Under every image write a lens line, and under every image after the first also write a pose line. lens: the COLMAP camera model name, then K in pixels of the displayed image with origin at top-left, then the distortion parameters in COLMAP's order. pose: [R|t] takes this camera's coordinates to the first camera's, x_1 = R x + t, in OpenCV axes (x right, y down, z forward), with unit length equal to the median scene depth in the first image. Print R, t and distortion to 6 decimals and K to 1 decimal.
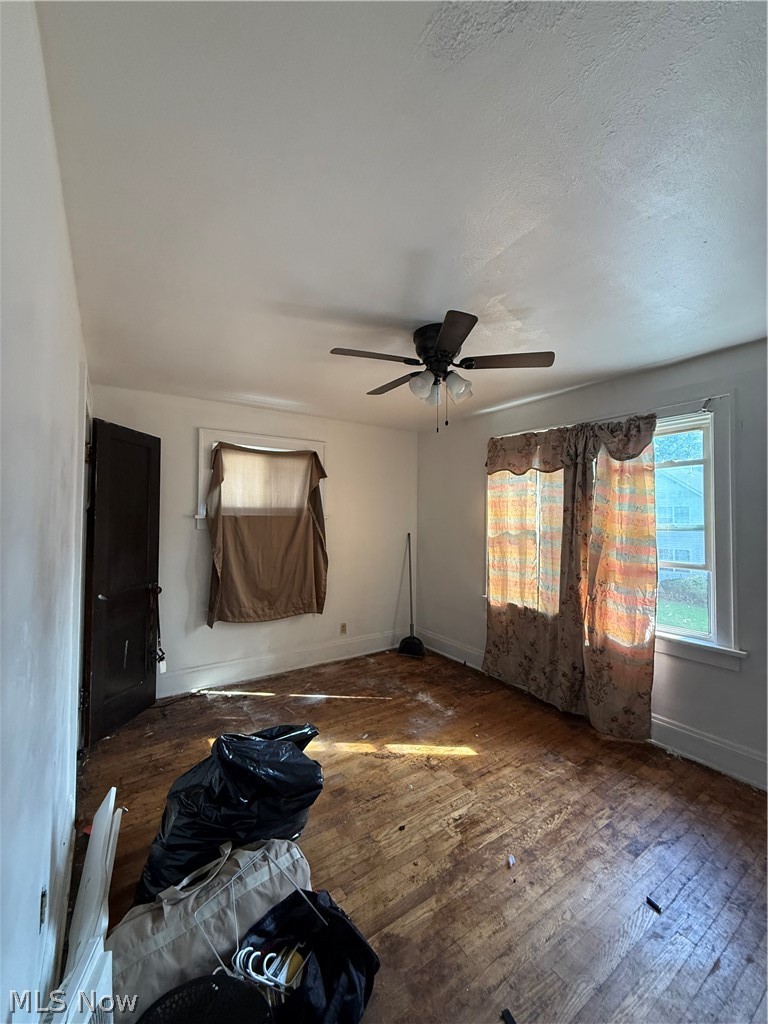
lens RADIAL K [[410.6, 0, 384.0], [0, 410.6, 508.8], [0, 0, 1]] dist [0.000237, -0.000109]
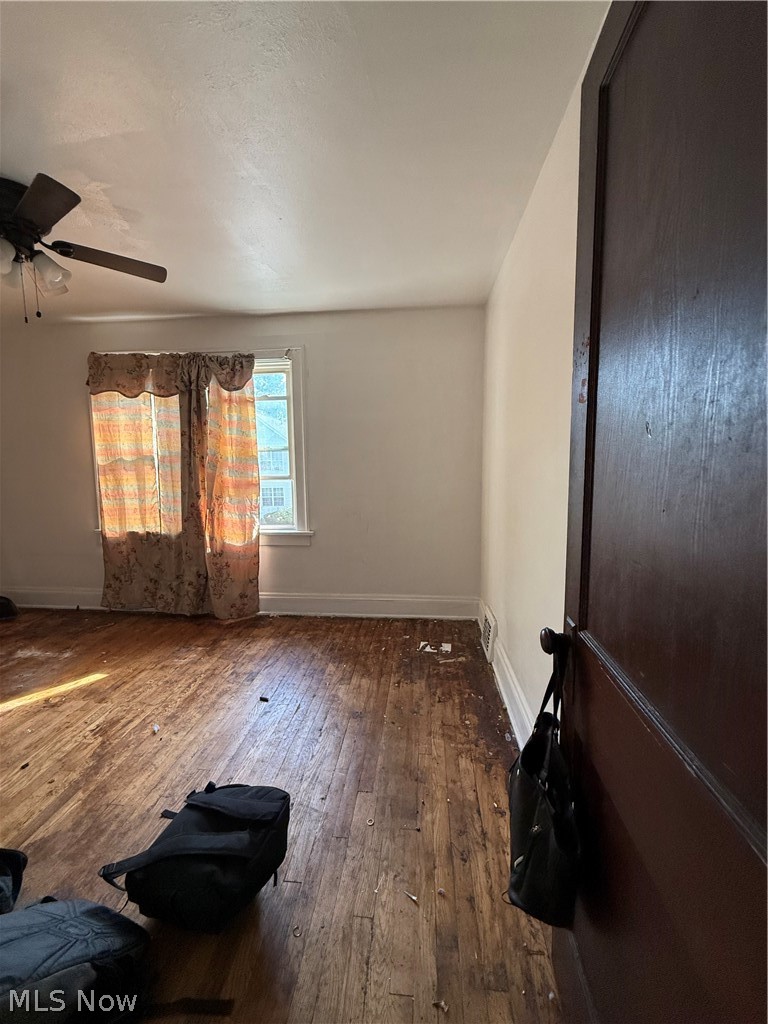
lens RADIAL K [[410.6, 0, 384.0], [0, 410.6, 508.8], [0, 0, 1]] dist [0.000237, -0.000109]
pose [[0.637068, -0.094720, 0.764966, -0.068130], [-0.004859, 0.991908, 0.126867, 0.067117], [-0.770792, -0.084540, 0.631453, -0.106515]]
